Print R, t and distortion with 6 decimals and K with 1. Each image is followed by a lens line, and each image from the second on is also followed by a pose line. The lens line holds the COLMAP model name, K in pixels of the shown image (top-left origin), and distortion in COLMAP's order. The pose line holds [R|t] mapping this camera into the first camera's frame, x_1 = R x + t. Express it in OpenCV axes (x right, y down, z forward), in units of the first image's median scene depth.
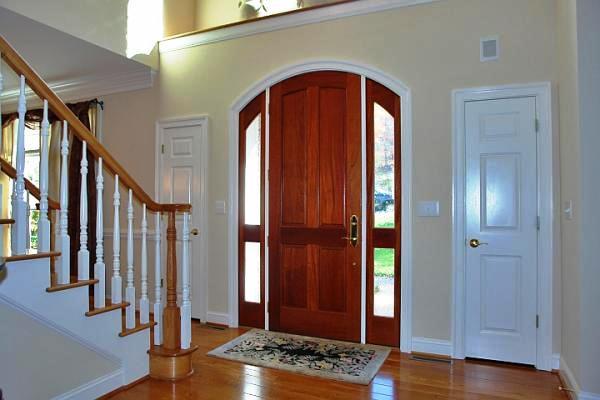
lens RADIAL K [[415.3, 0, 300.0], [0, 415.3, 200.0], [0, 0, 1]] dist [-0.101230, 0.066164]
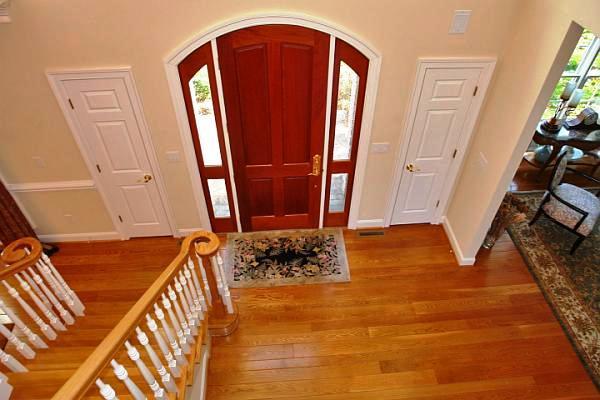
lens RADIAL K [[415.3, 0, 300.0], [0, 415.3, 200.0], [0, 0, 1]] dist [-0.101230, 0.066164]
pose [[0.881019, -0.331419, 0.337589, -0.340766], [-0.010897, 0.699190, 0.714852, -0.699776], [-0.472955, -0.633478, 0.612389, 0.249367]]
